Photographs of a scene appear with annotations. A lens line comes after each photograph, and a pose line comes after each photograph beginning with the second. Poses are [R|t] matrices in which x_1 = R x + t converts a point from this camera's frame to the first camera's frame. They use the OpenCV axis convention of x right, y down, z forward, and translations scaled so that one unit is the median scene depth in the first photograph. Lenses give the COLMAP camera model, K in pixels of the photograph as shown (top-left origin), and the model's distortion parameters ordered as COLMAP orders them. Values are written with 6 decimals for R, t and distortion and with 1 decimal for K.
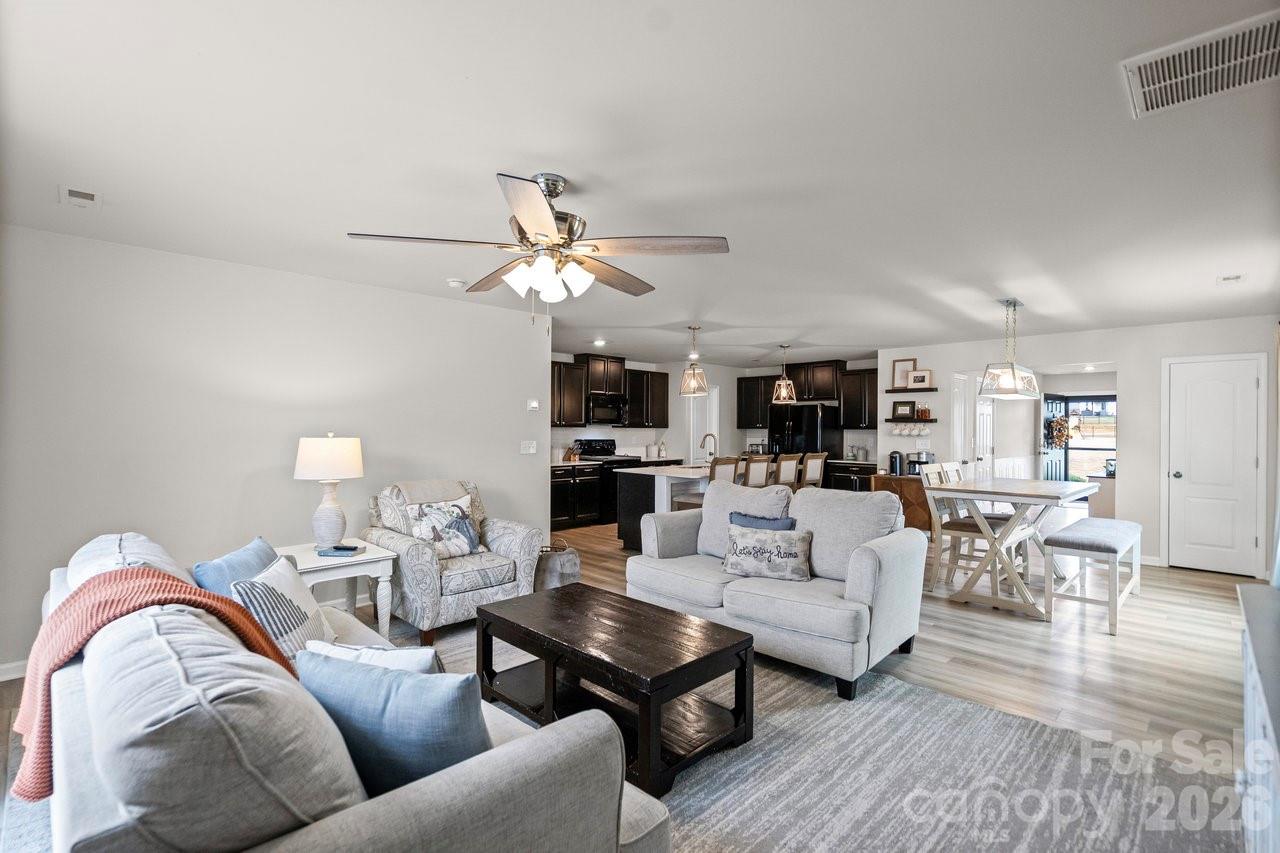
lens RADIAL K [[591.0, 0, 642.7], [0, 591.0, 430.7], [0, 0, 1]] dist [0.000073, 0.000009]
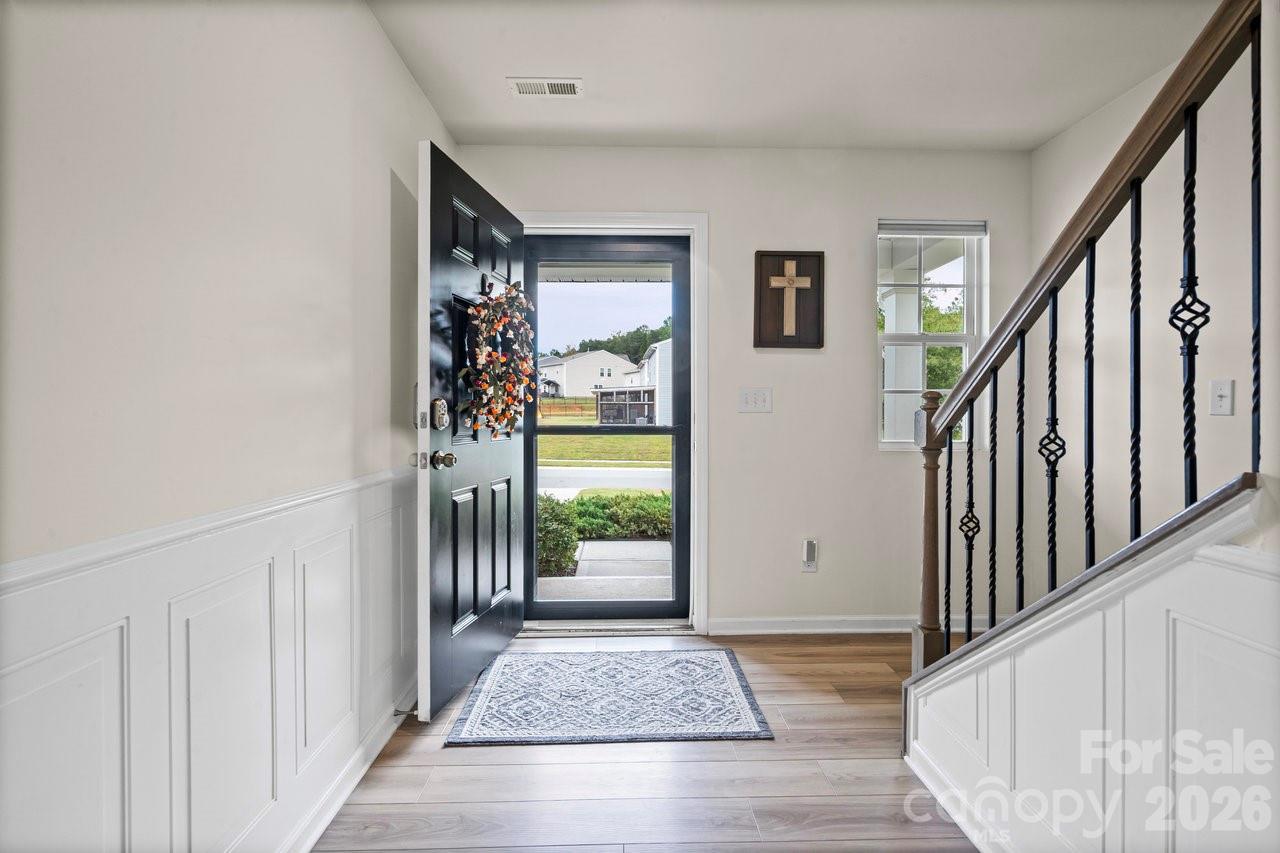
lens RADIAL K [[591.0, 0, 642.7], [0, 591.0, 421.0], [0, 0, 1]] dist [0.000073, 0.000009]
pose [[0.689187, -0.020033, 0.724307, 0.579598], [0.011813, 0.999796, 0.016412, 0.022490], [-0.724487, -0.002754, 0.689283, 0.808428]]
